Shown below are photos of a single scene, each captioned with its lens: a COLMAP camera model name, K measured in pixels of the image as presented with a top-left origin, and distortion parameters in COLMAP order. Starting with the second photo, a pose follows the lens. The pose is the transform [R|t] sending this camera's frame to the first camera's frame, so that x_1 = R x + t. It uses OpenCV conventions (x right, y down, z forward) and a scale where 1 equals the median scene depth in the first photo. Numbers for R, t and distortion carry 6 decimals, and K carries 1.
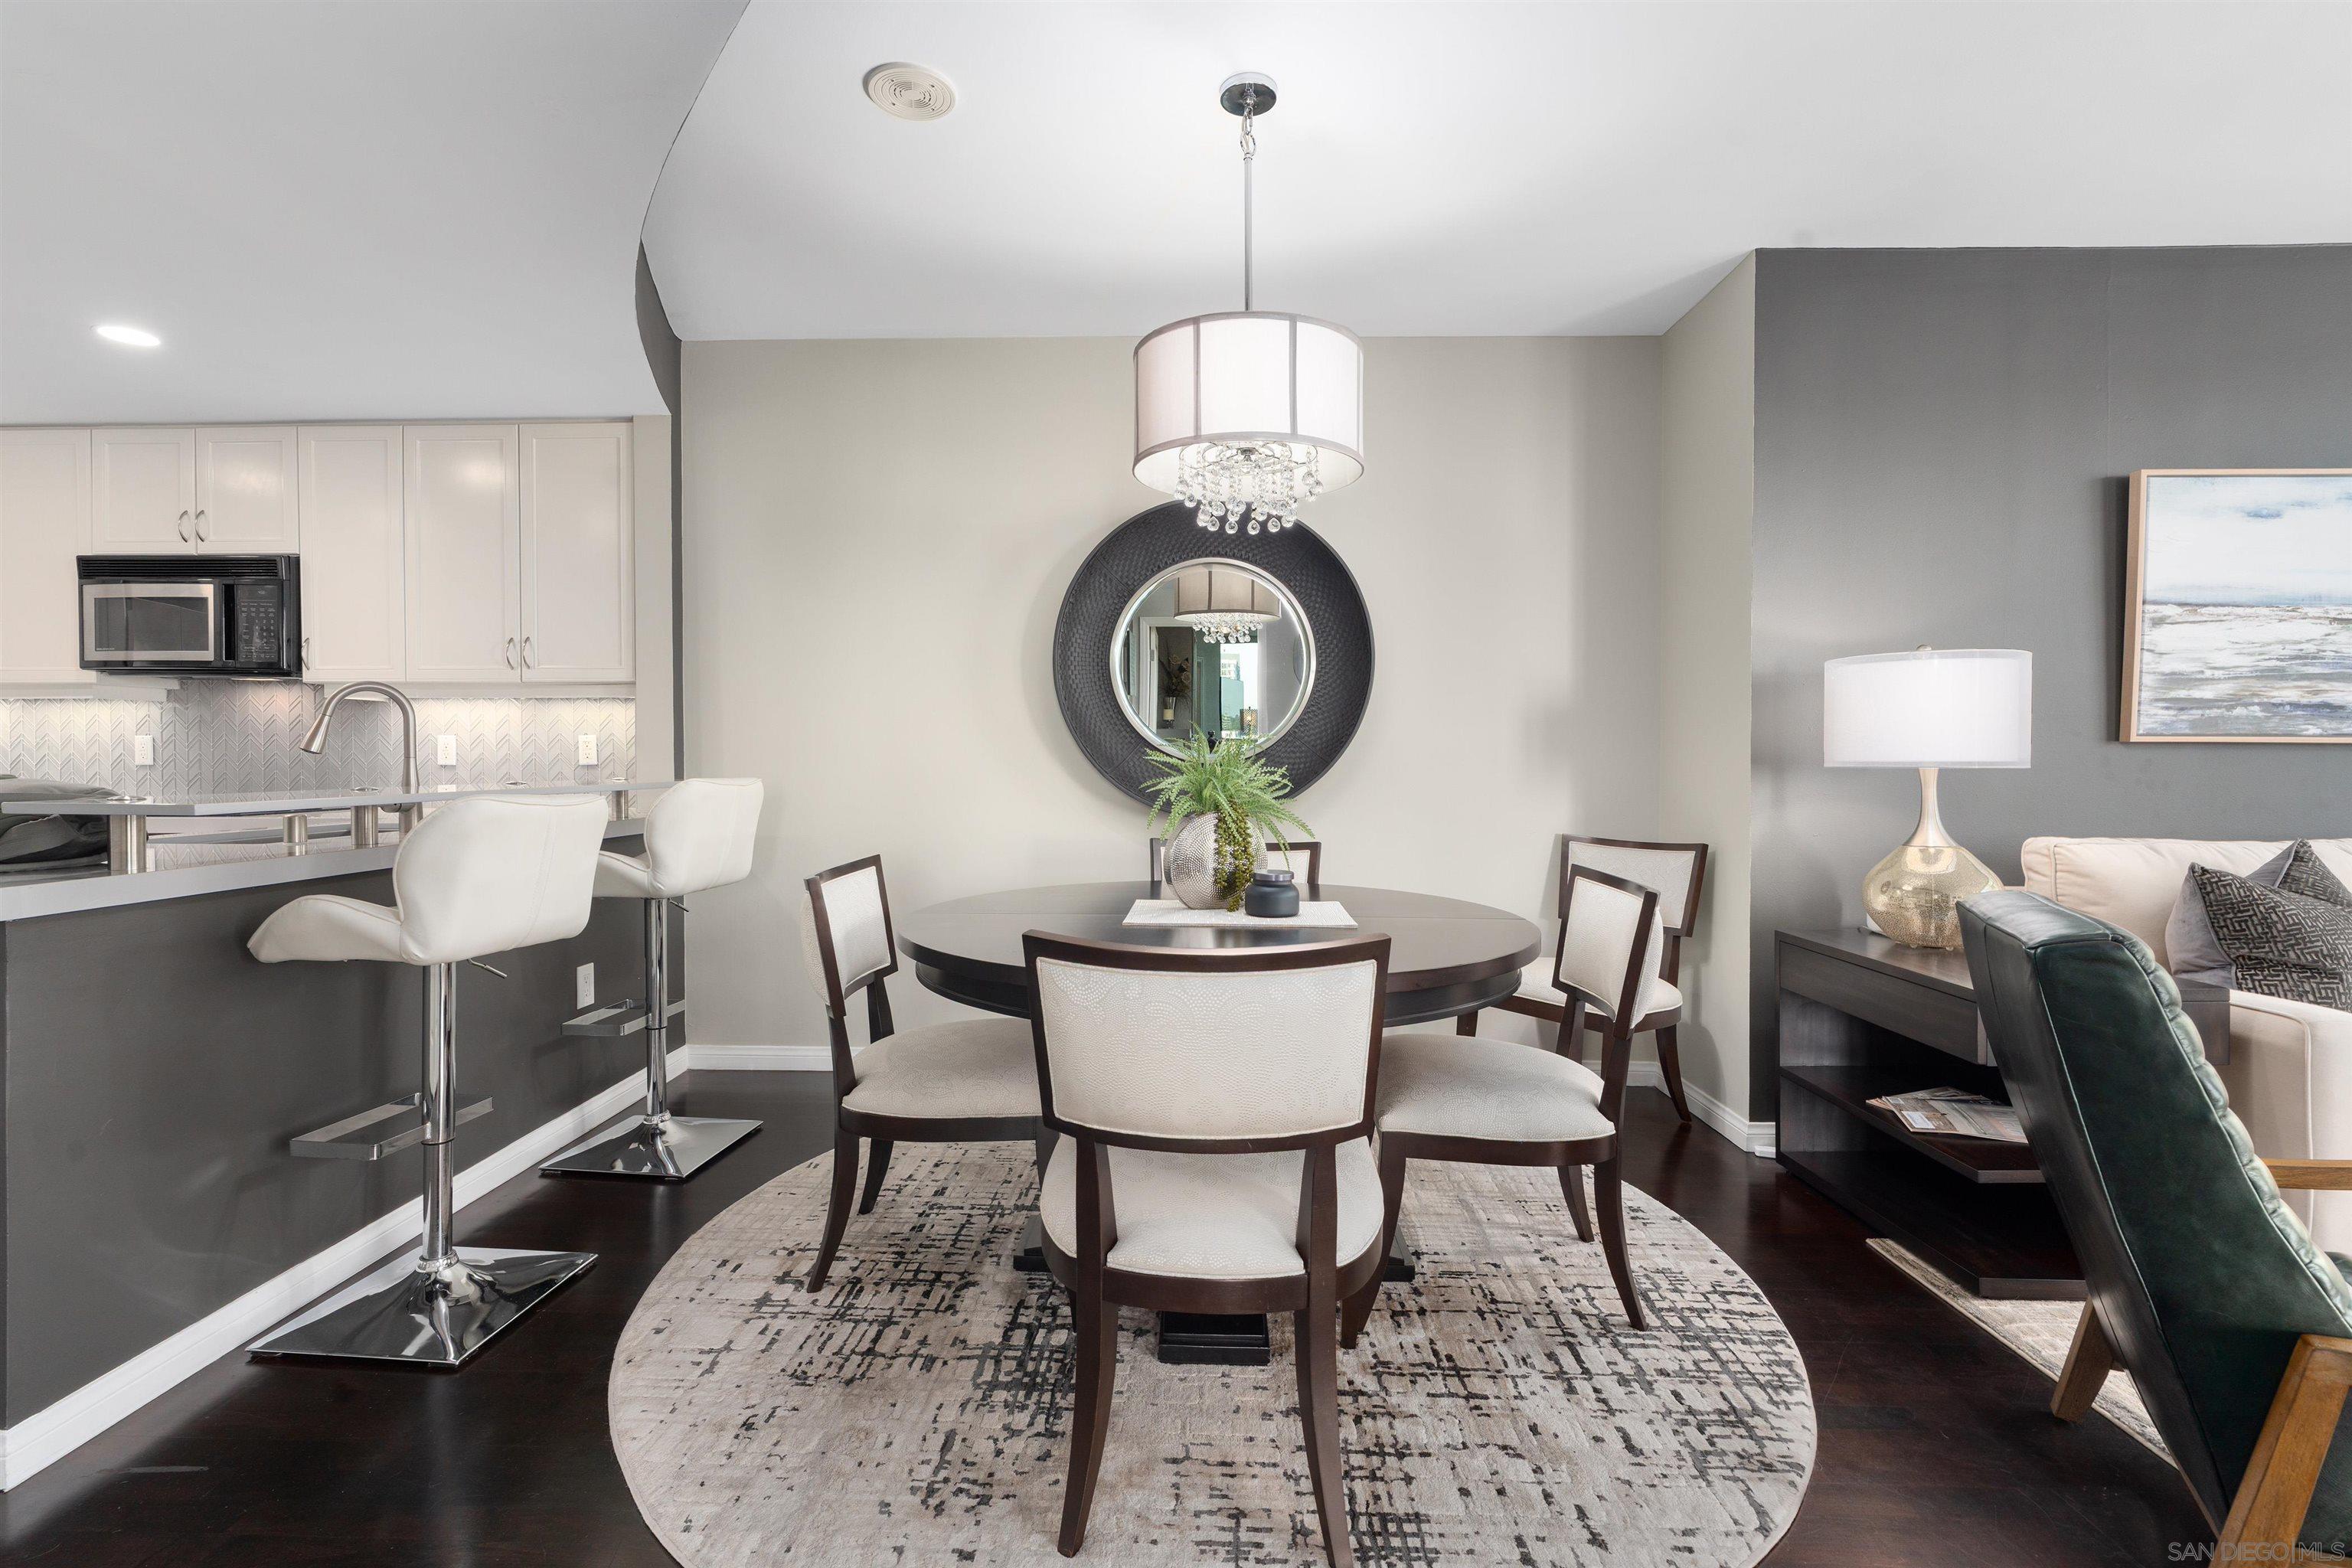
lens RADIAL K [[1056.7, 0, 1168.8], [0, 1056.7, 779.4], [0, 0, 1]] dist [-0.016407, 0.007713]
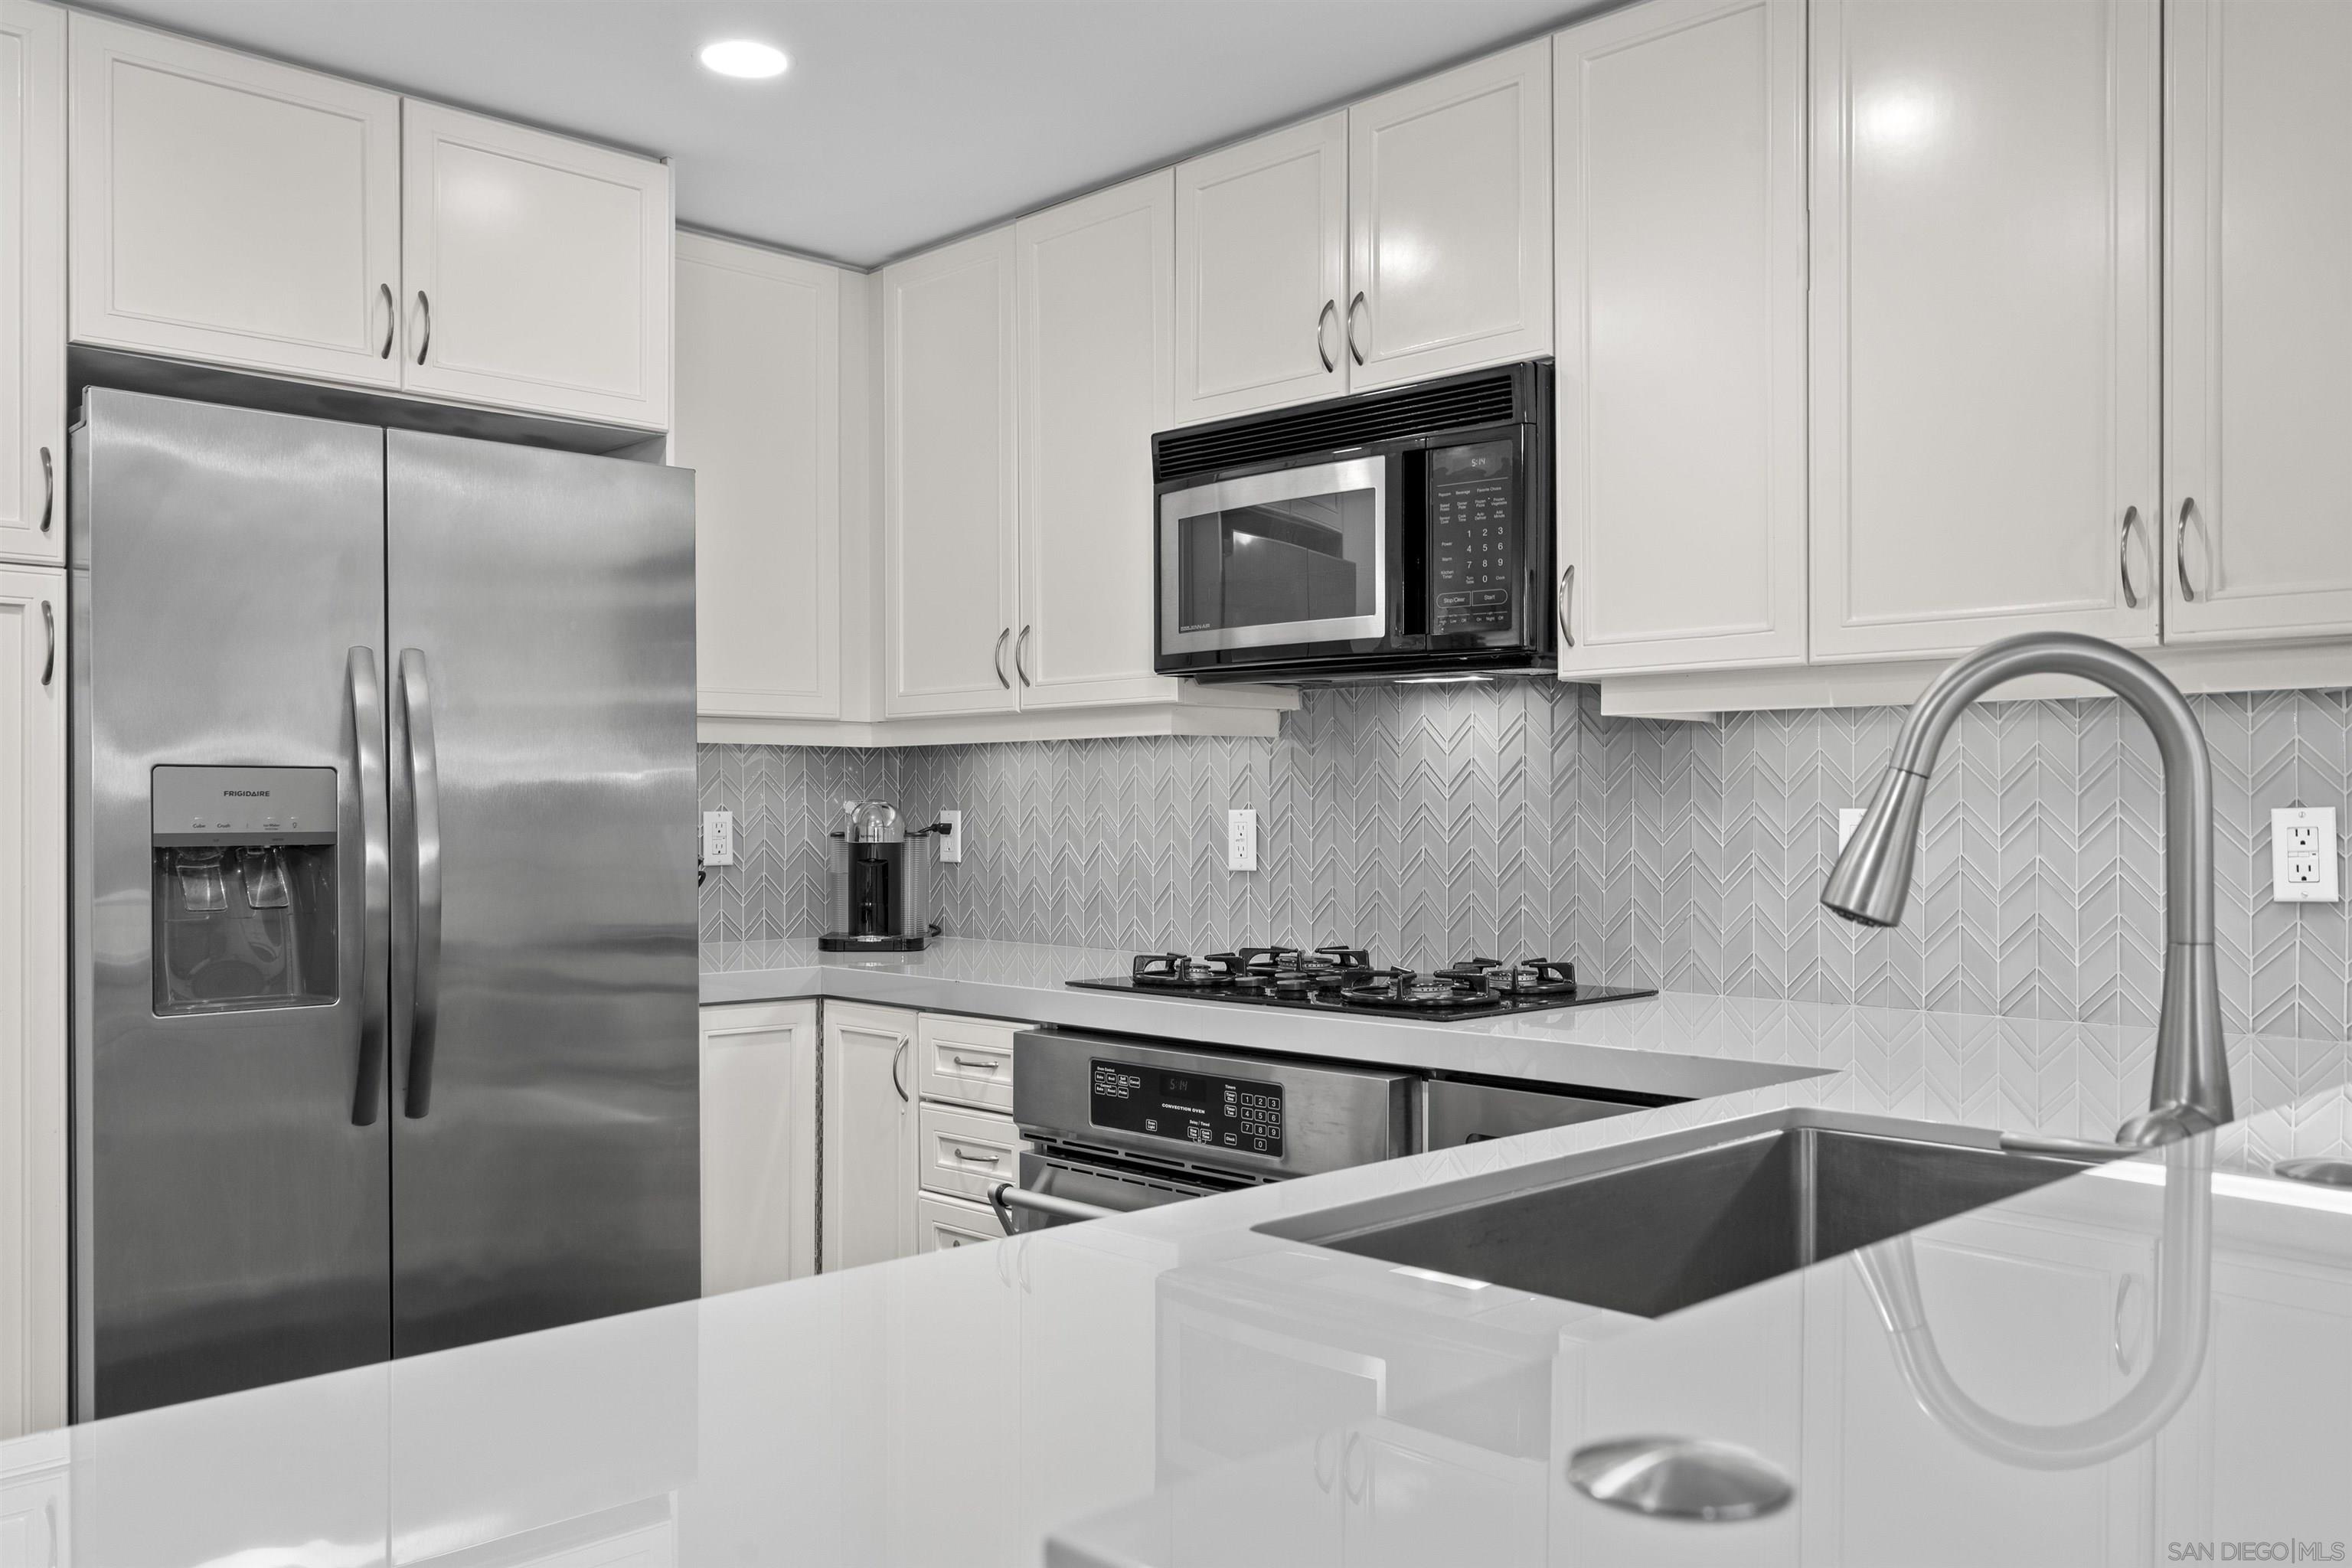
lens RADIAL K [[1916.0, 0, 1181.4], [0, 1916.0, 810.0], [0, 0, 1]] dist [-0.001789, 0.000032]
pose [[0.721395, -0.003185, -0.692516, -0.542396], [-0.010139, 0.999834, -0.015160, -0.038859], [0.692449, 0.017957, 0.721243, 0.484164]]
